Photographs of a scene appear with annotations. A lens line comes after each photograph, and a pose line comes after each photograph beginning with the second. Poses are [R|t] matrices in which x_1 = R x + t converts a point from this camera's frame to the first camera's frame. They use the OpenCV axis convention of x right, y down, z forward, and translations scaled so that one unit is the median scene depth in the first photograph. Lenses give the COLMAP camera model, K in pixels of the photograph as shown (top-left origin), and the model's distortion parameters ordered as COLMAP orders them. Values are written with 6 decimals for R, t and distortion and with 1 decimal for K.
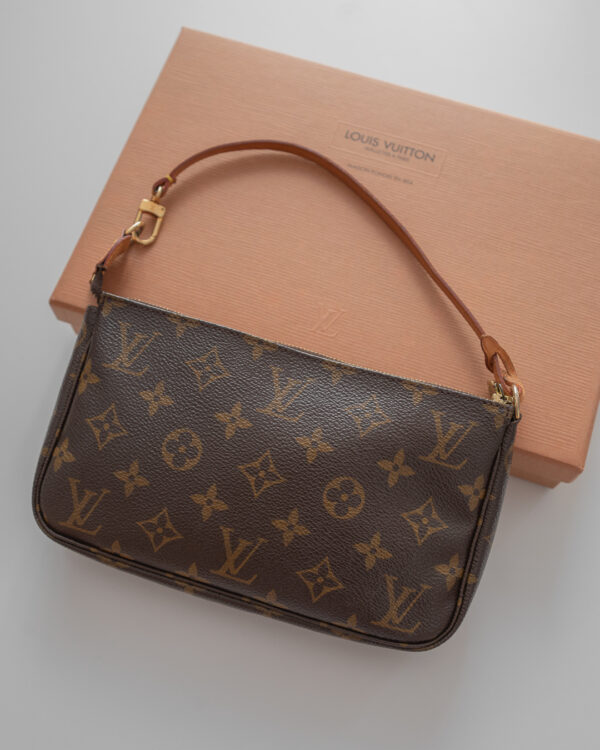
lens RADIAL K [[1093.6, 0, 353.1], [0, 1093.6, 416.9], [0, 0, 1]] dist [-0.155062, -0.018810]
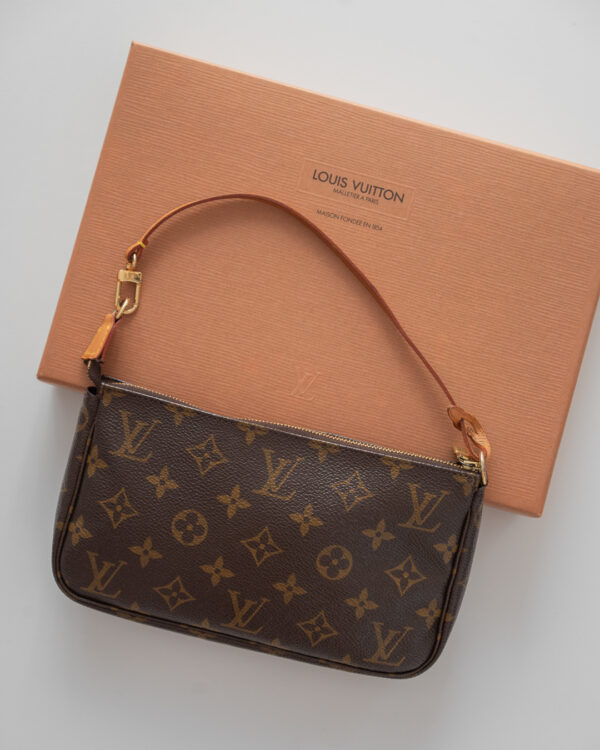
lens RADIAL K [[2017.0, 0, 300.4], [0, 2017.0, 394.4], [0, 0, 1]] dist [0.025667, 0.549461]
pose [[0.998550, -0.053792, -0.002216, -0.029635], [0.052057, 0.954200, 0.294607, -0.711690], [-0.013733, -0.294295, 0.955616, -0.963668]]
